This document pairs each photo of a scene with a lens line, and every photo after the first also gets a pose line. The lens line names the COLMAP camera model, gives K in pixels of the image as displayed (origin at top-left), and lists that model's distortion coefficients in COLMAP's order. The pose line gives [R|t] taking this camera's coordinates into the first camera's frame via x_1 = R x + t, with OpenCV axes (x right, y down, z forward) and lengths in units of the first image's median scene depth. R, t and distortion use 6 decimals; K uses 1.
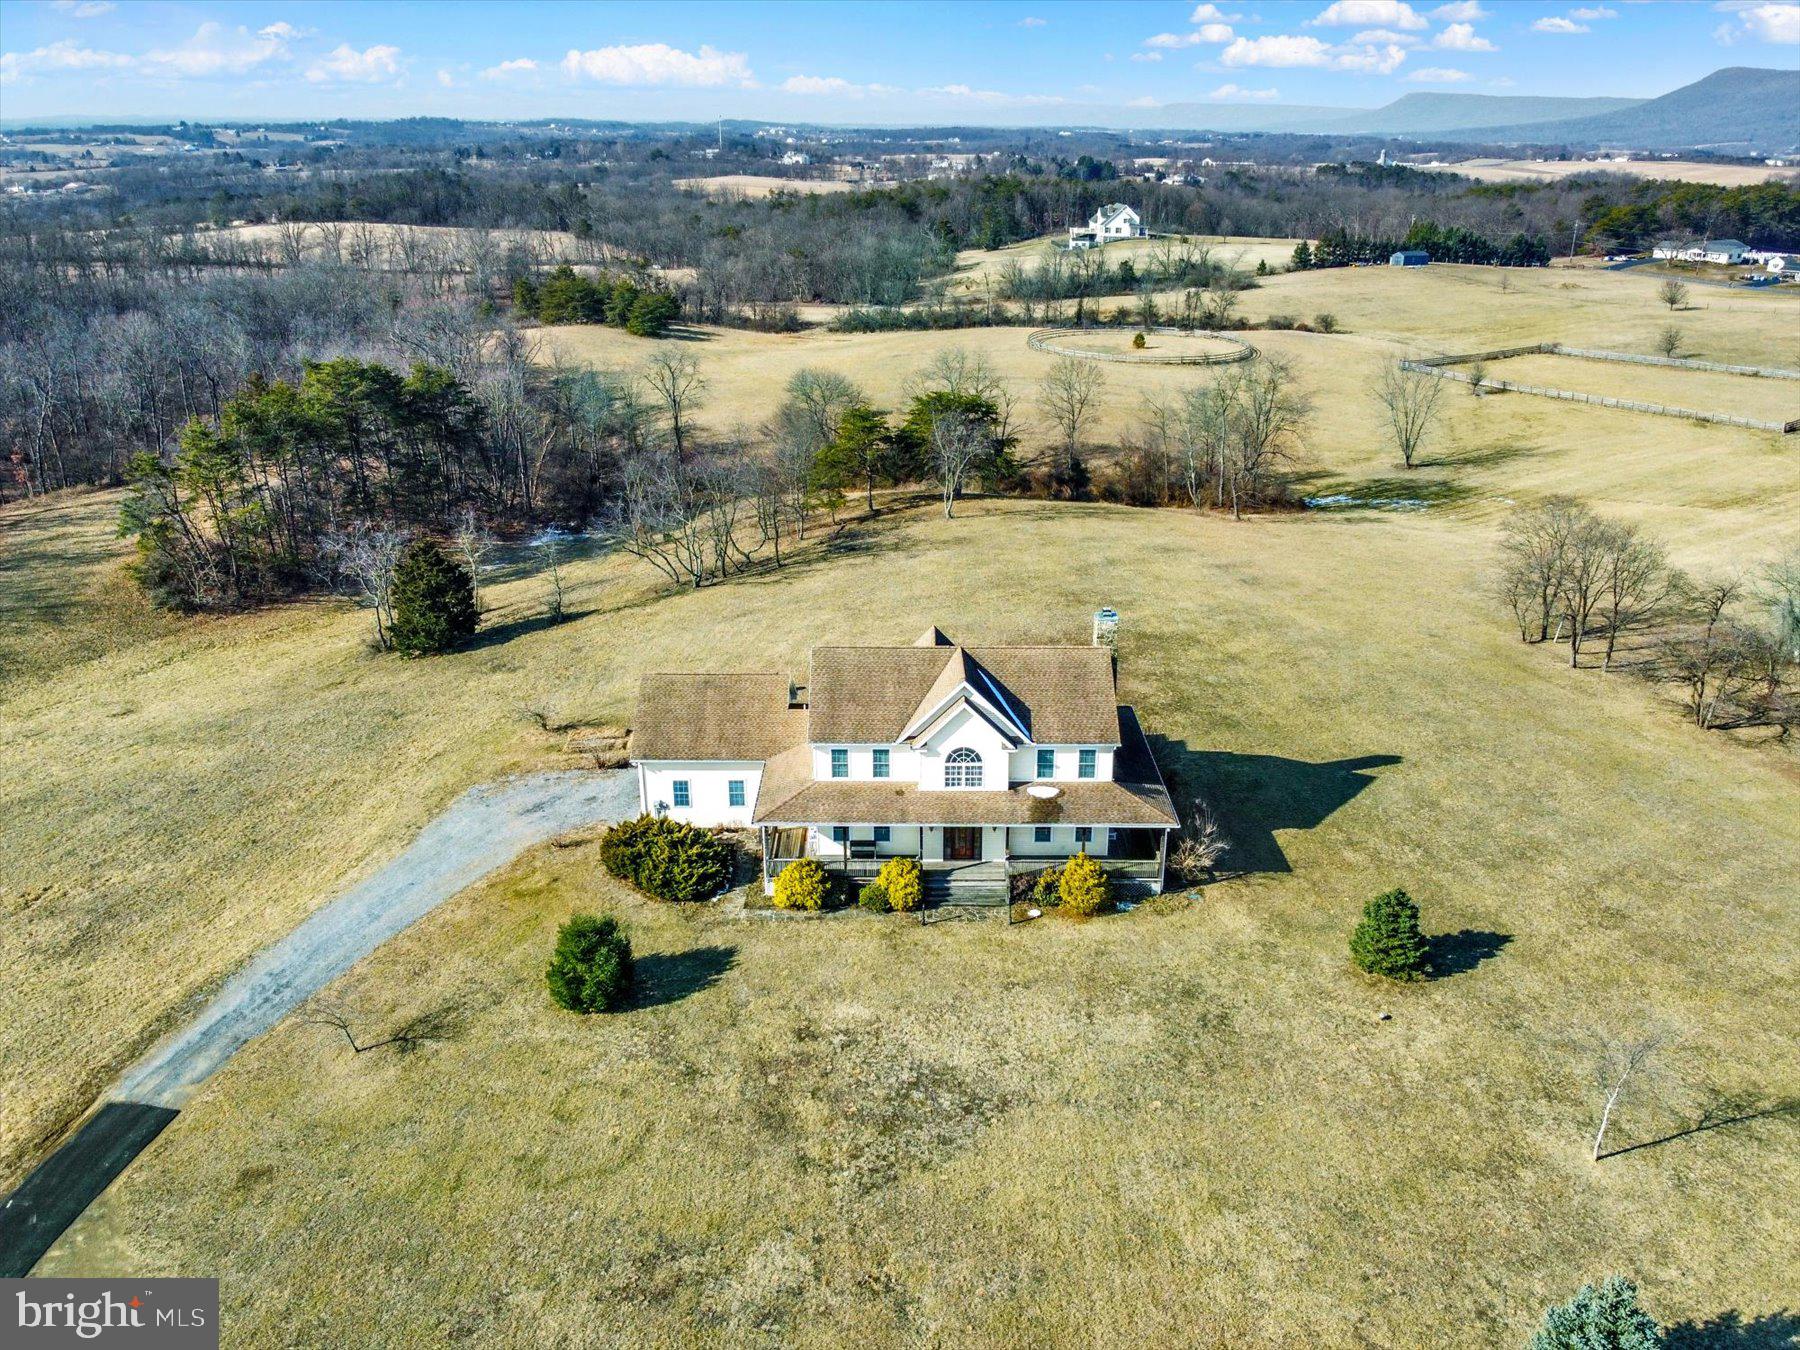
lens RADIAL K [[1454.5, 0, 894.1], [0, 1454.5, 557.9], [0, 0, 1]] dist [-0.051378, 0.140062]
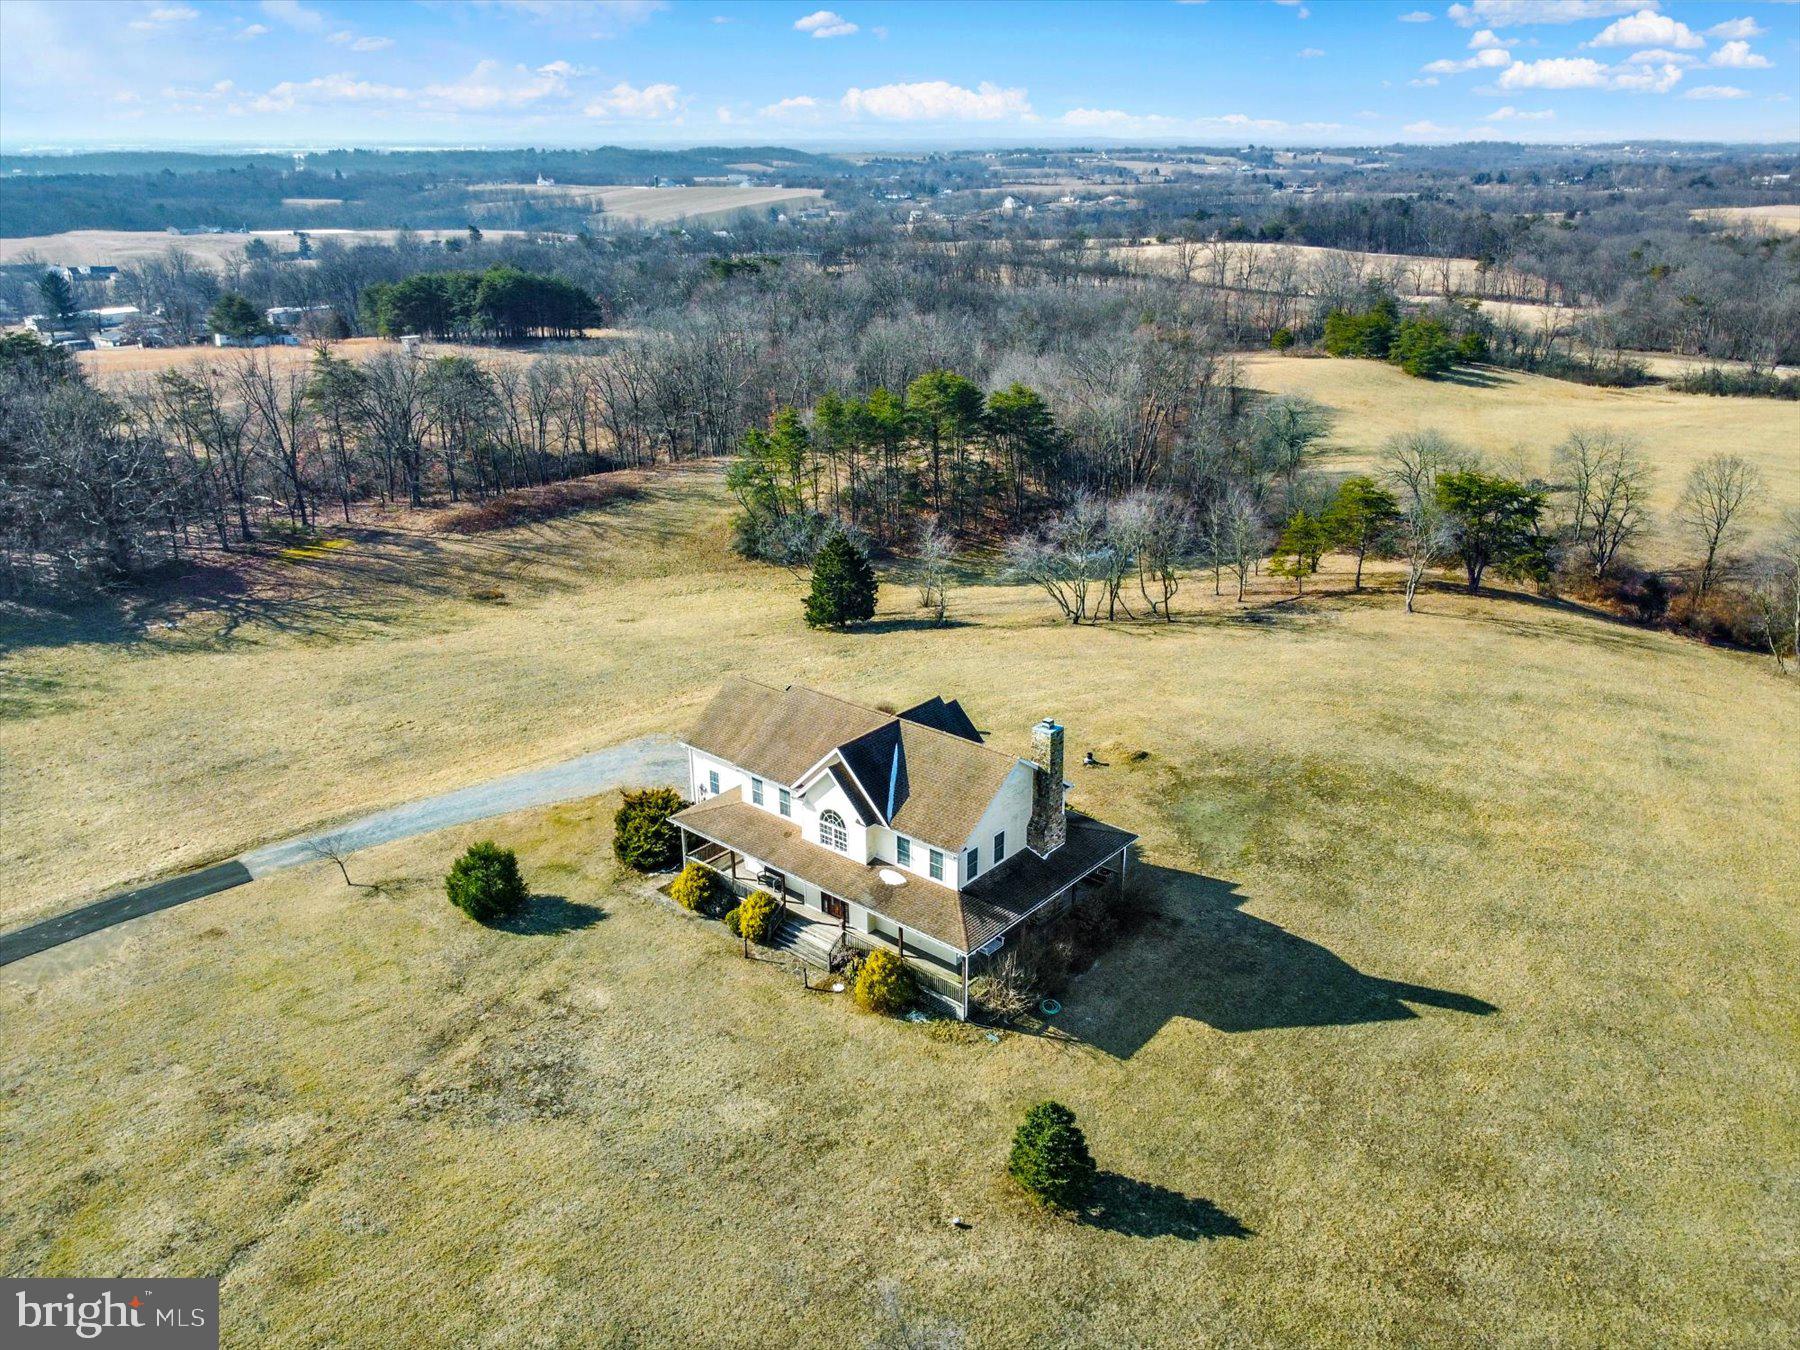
lens RADIAL K [[1380.3, 0, 931.3], [0, 1380.3, 678.5], [0, 0, 1]] dist [-0.031115, 0.013145]
pose [[0.761358, 0.231889, -0.605444, 0.611261], [-0.180860, 0.972742, 0.145131, -0.102606], [0.622595, -0.000996, 0.782544, 0.266409]]
